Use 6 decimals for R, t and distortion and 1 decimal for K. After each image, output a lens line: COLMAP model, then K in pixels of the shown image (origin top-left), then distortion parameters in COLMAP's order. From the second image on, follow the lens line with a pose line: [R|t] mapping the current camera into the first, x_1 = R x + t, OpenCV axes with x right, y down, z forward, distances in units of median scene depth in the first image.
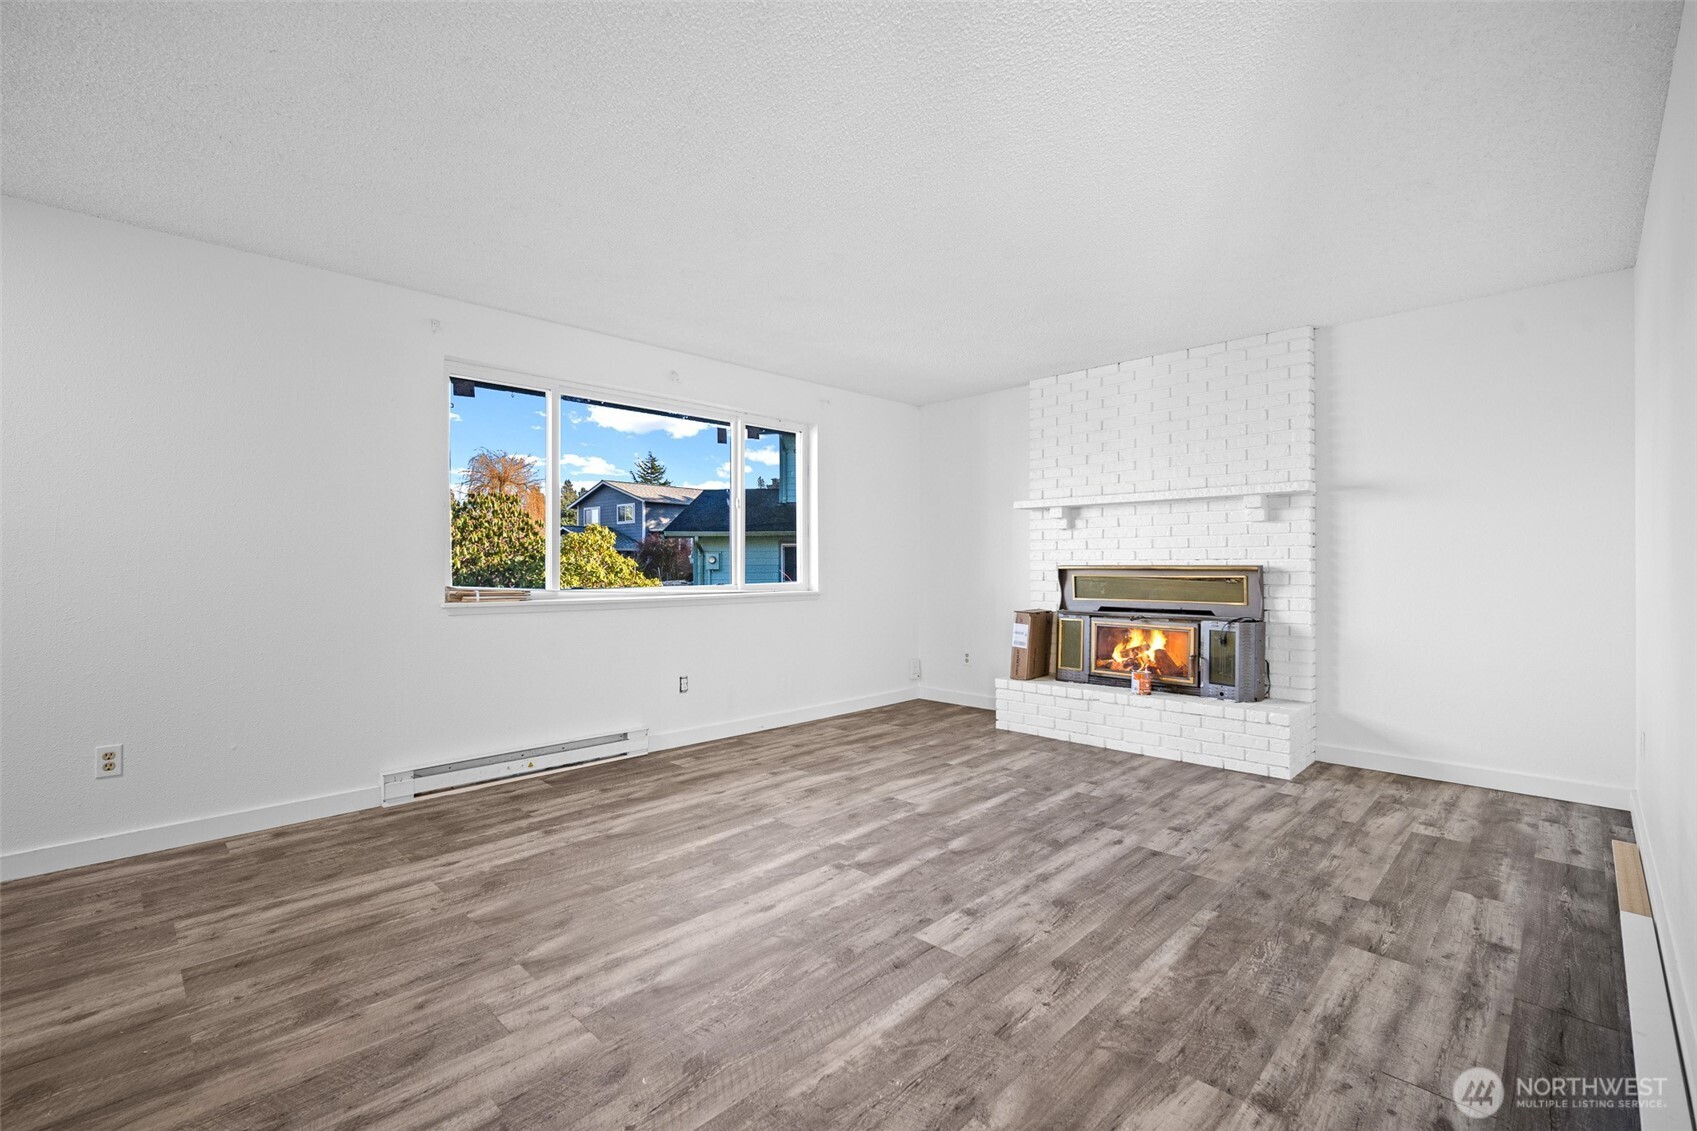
lens RADIAL K [[740.3, 0, 845.0], [0, 740.3, 565.1], [0, 0, 1]] dist [-0.012007, 0.002426]
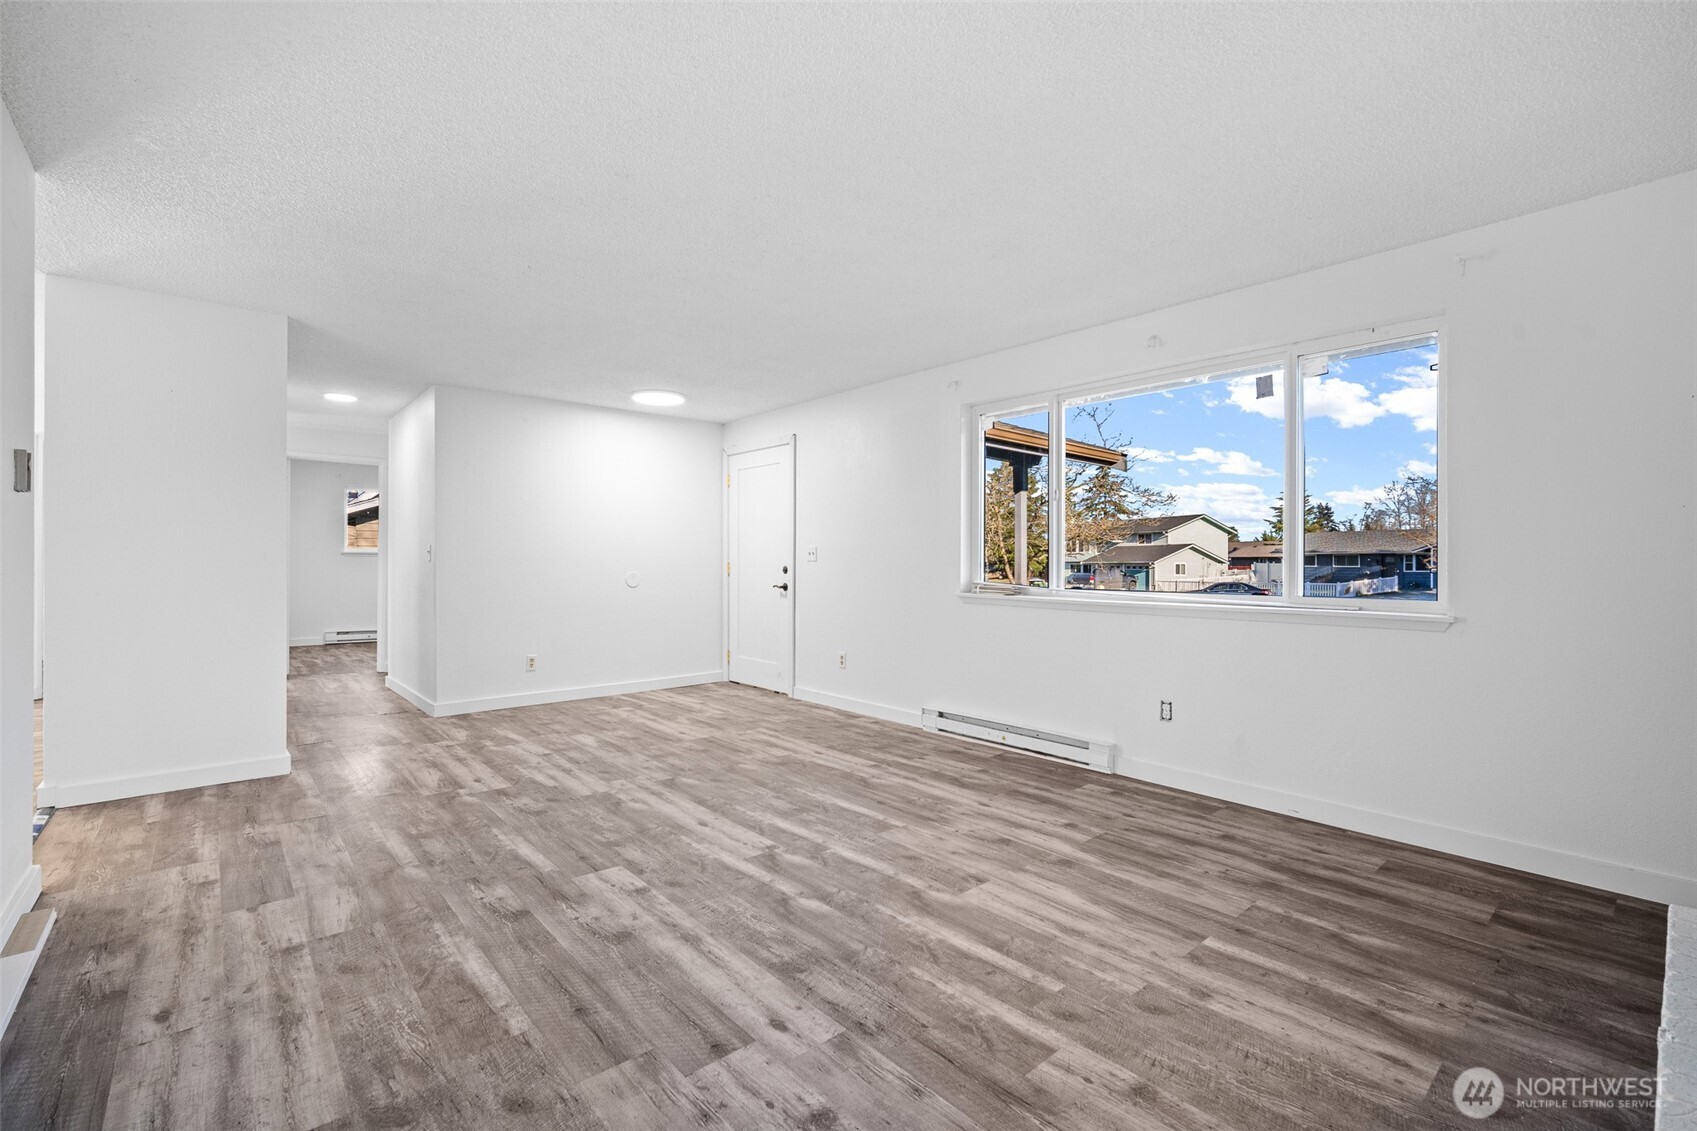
lens RADIAL K [[740.3, 0, 855.5], [0, 740.3, 561.3], [0, 0, 1]] dist [-0.012007, 0.002426]
pose [[-0.066279, -0.000981, -0.997801, 0.848700], [-0.005545, 0.999984, -0.000615, -0.003841], [0.997786, 0.005492, -0.066283, 0.964859]]
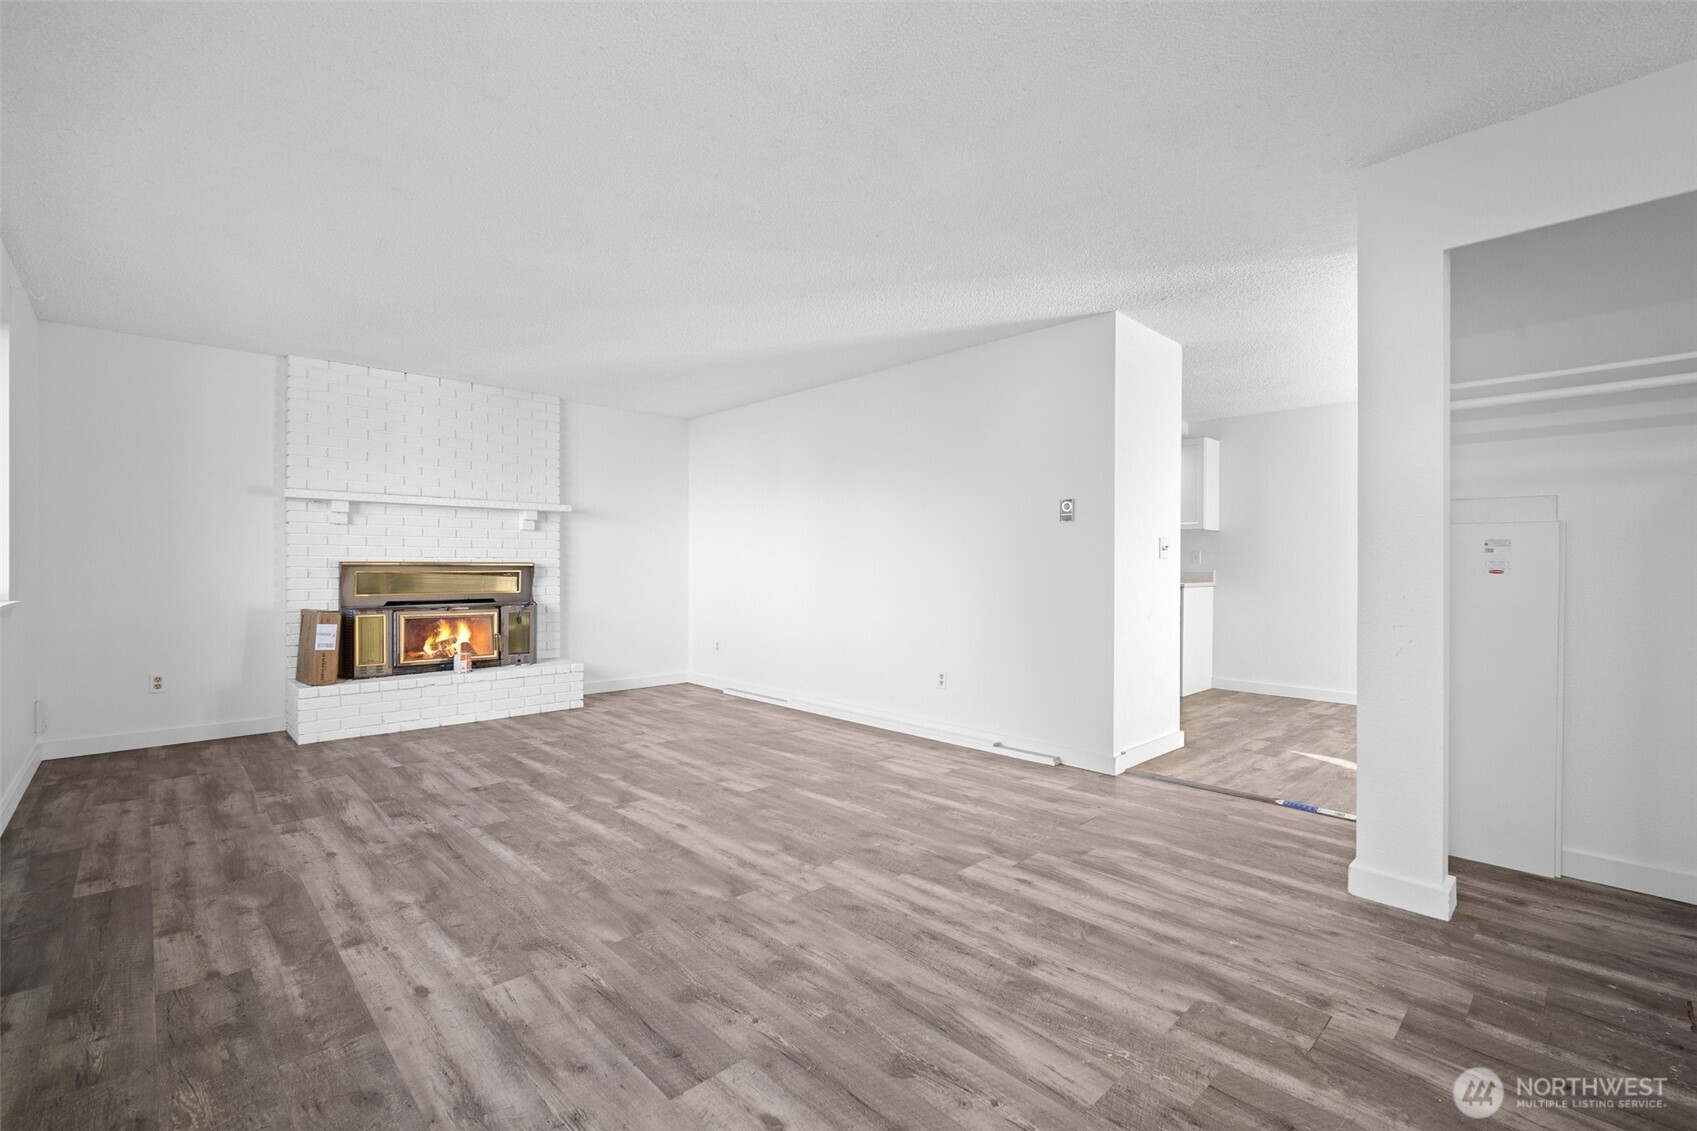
lens RADIAL K [[740.3, 0, 843.4], [0, 740.3, 570.7], [0, 0, 1]] dist [-0.012007, 0.002426]
pose [[0.031755, -0.002310, 0.999493, -0.979574], [-0.001948, 0.999995, 0.002373, 0.013189], [-0.999494, -0.002022, 0.031751, 0.483437]]
